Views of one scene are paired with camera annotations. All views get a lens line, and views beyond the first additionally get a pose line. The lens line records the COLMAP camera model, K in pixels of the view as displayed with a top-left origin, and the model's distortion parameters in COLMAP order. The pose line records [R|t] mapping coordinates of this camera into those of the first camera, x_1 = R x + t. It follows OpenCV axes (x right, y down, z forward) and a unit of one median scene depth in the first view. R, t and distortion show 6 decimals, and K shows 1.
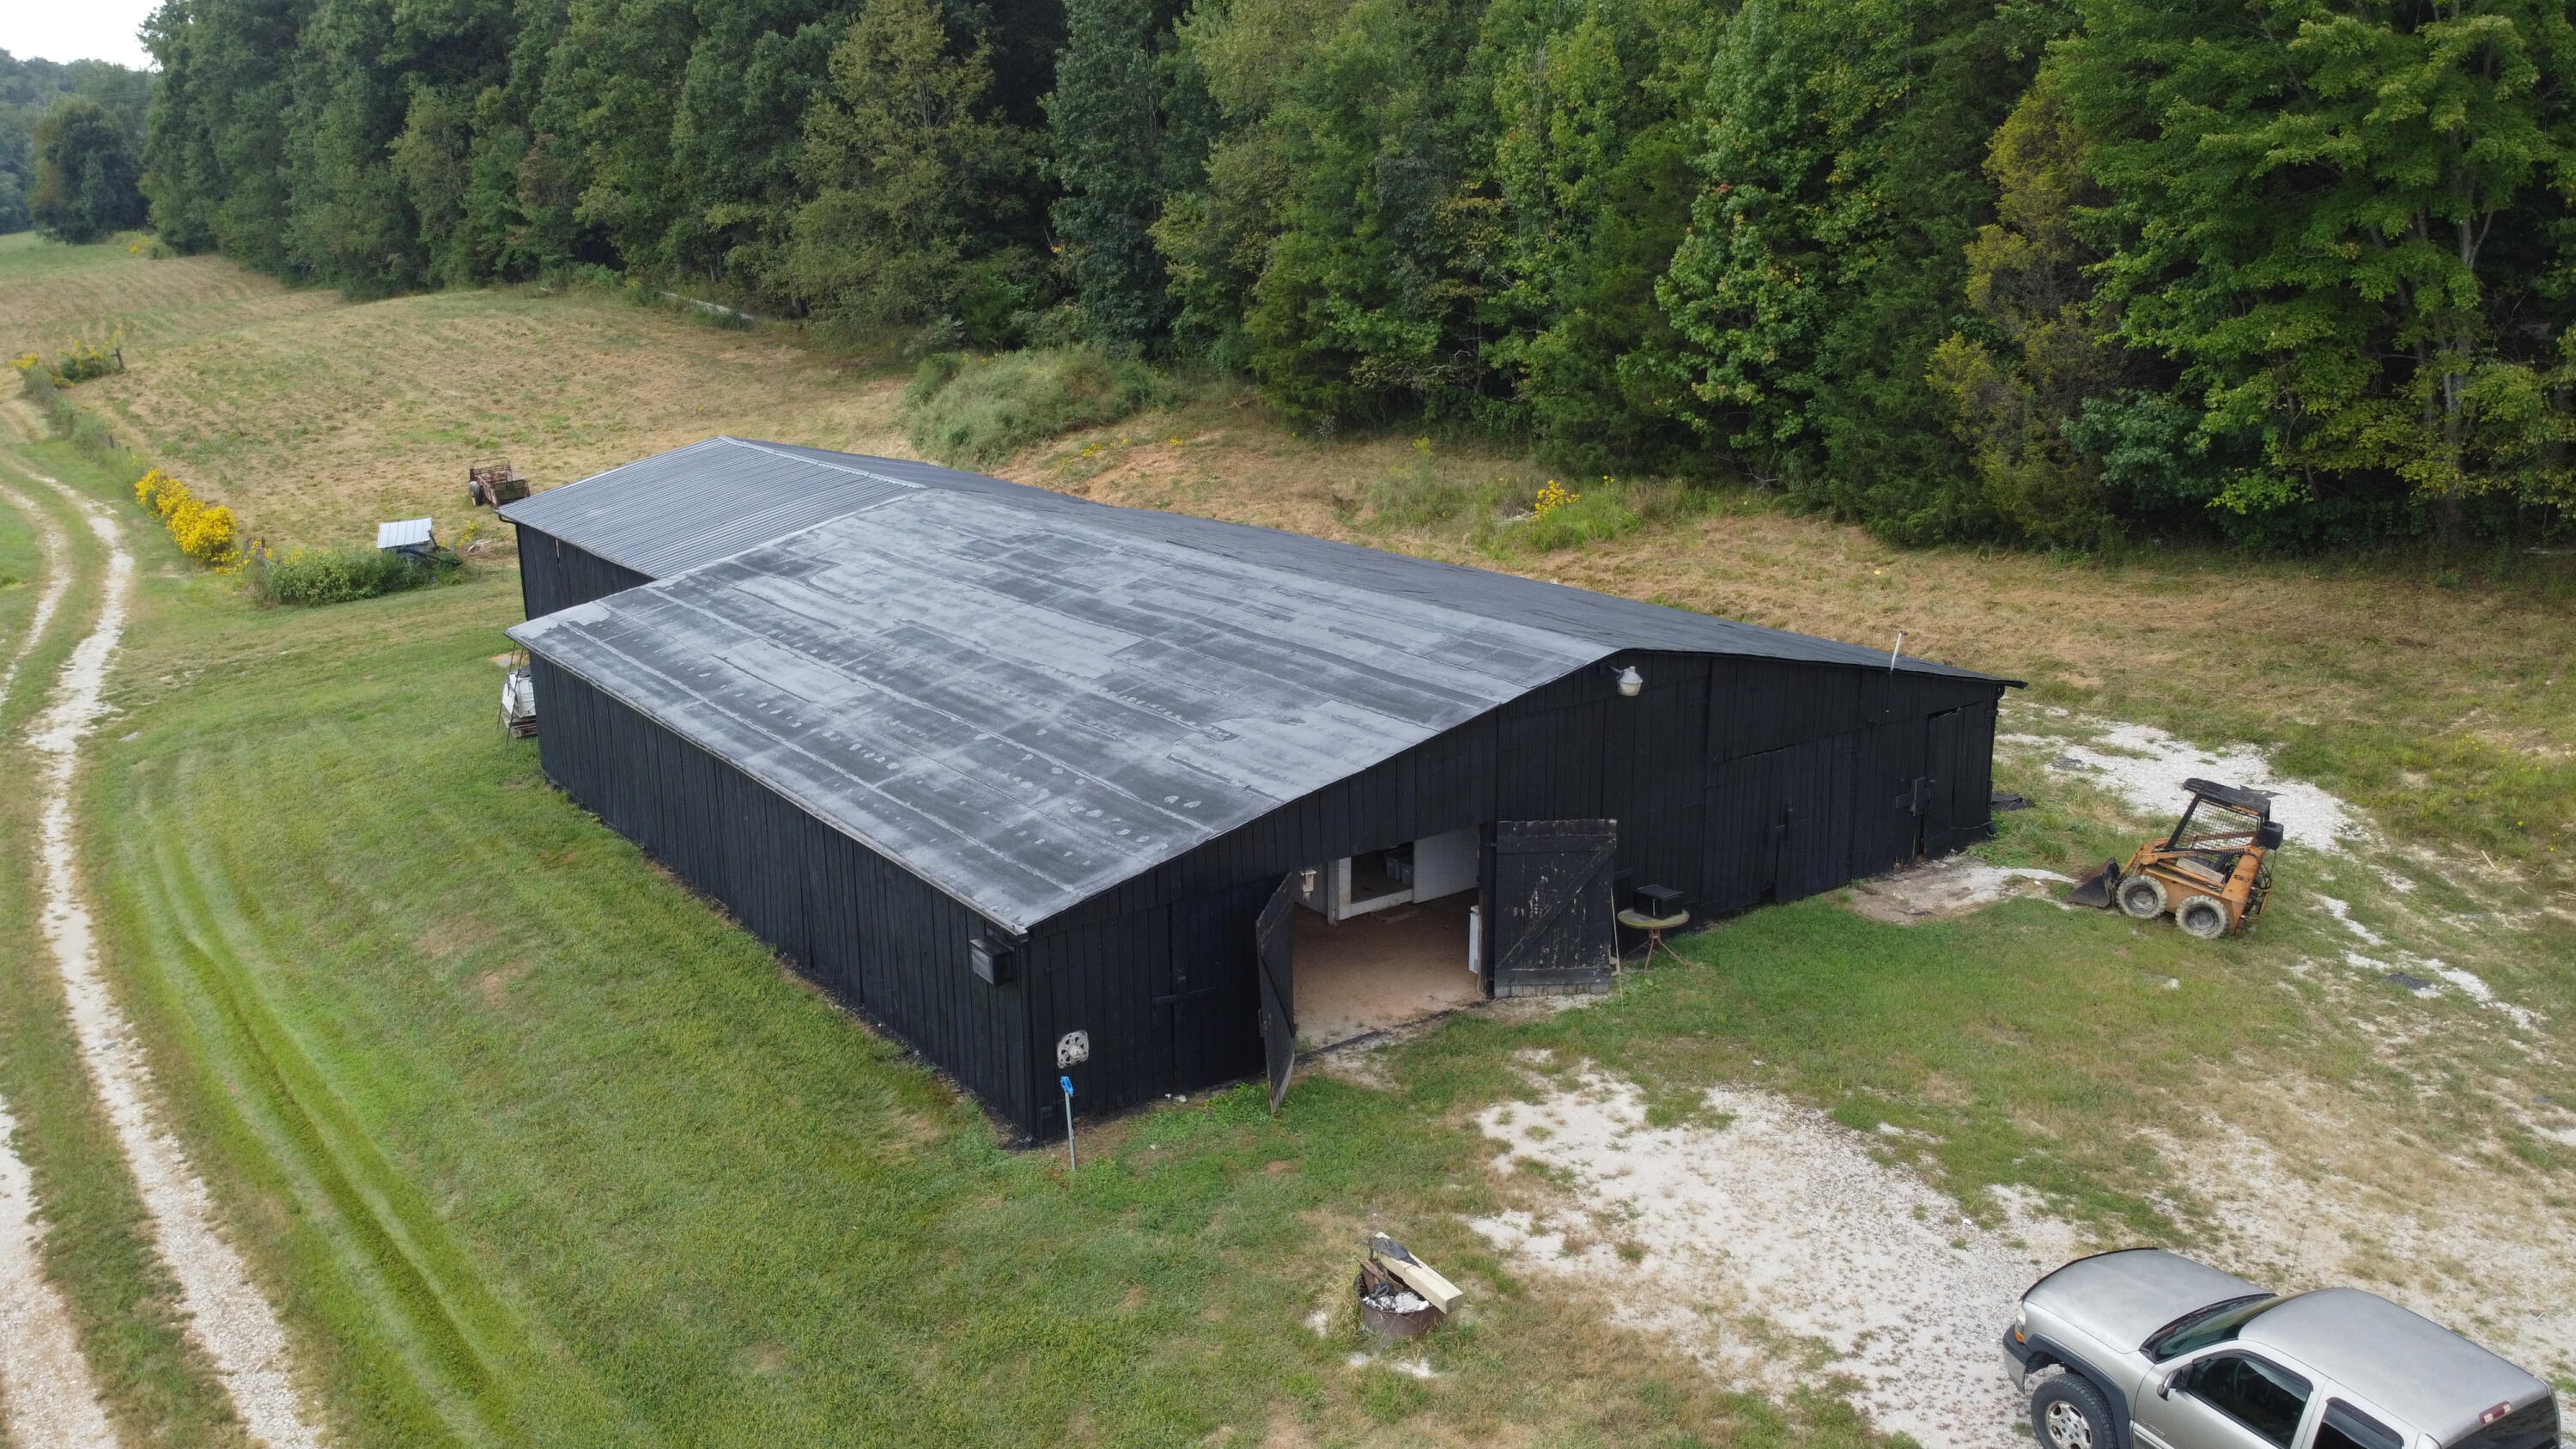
lens RADIAL K [[1942.4, 0, 1288.0], [0, 1942.4, 724.5], [0, 0, 1]] dist [-0.001263, -0.001947]
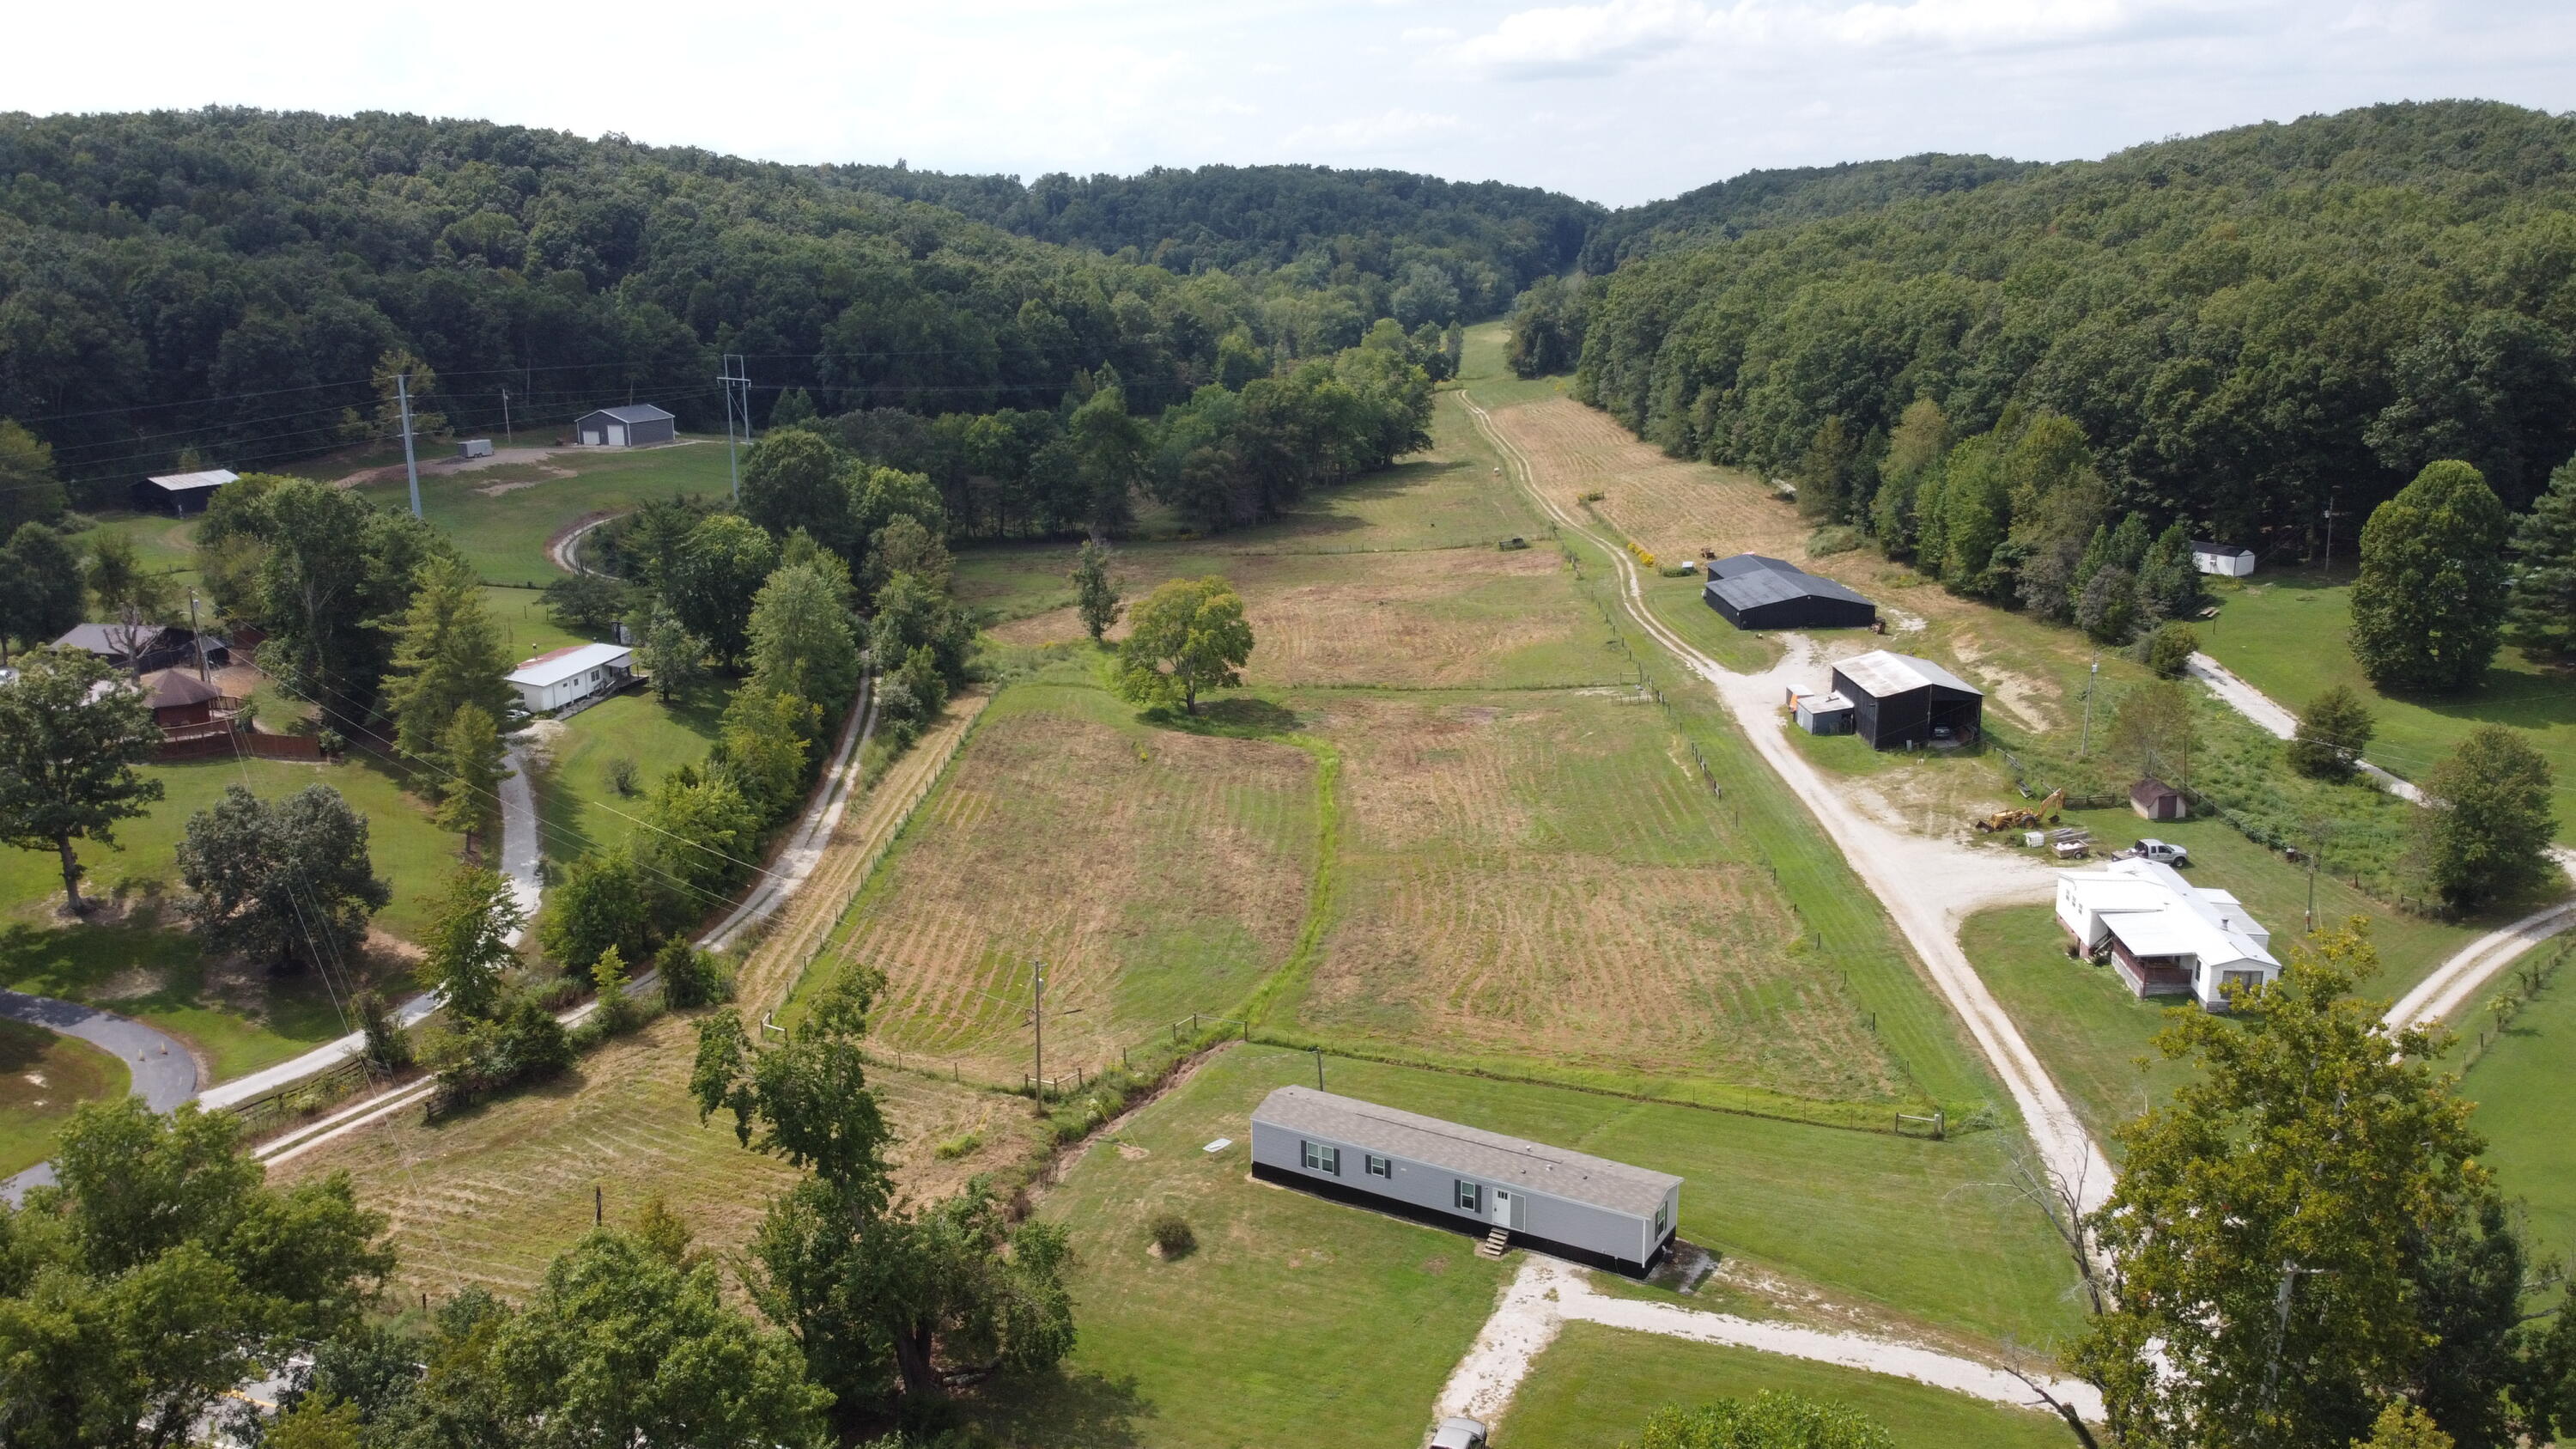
lens RADIAL K [[1942.4, 0, 1288.0], [0, 1942.4, 724.5], [0, 0, 1]] dist [-0.001263, -0.001947]
pose [[0.822099, 0.131272, -0.554005, 2.889083], [-0.131125, 0.990553, 0.040133, 0.463244], [0.554040, 0.039651, 0.831546, -7.042951]]
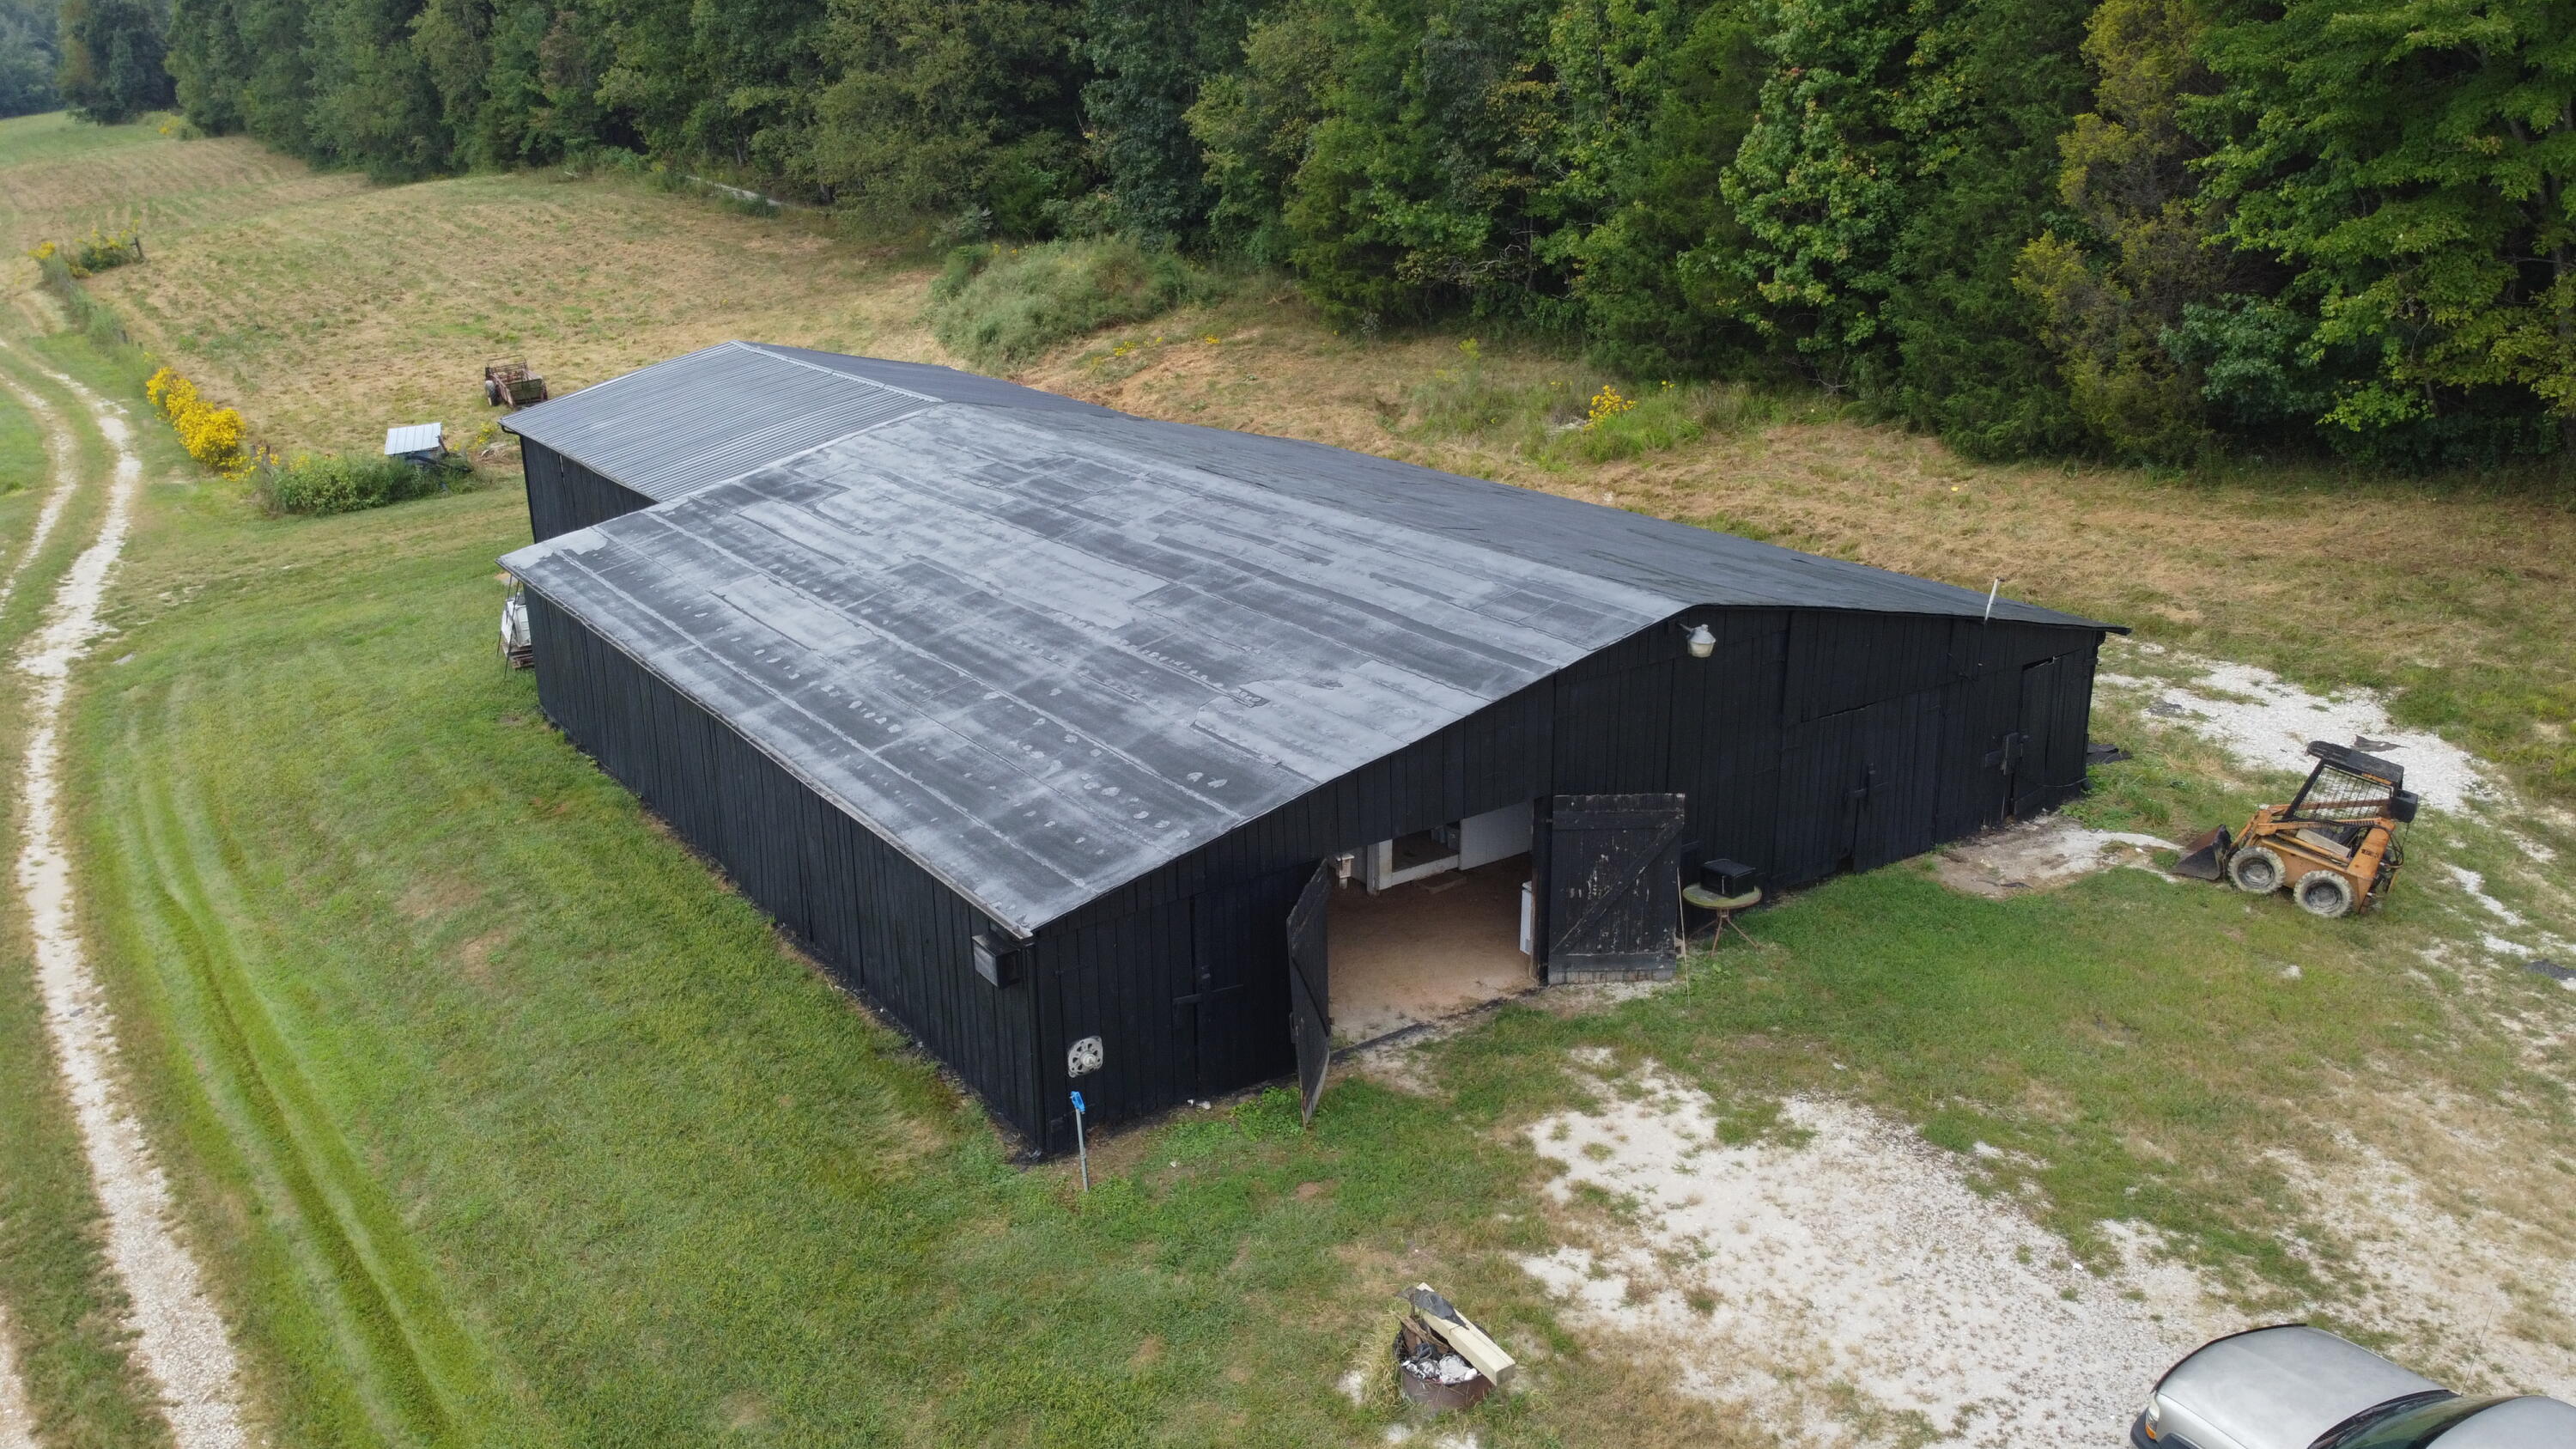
lens RADIAL K [[1942.4, 0, 1288.0], [0, 1942.4, 724.5], [0, 0, 1]] dist [-0.001263, -0.001947]
pose [[0.999762, 0.003846, -0.021456, 0.002134], [-0.002556, 0.998205, 0.059827, -0.029782], [0.021648, -0.059758, 0.997978, 0.071614]]
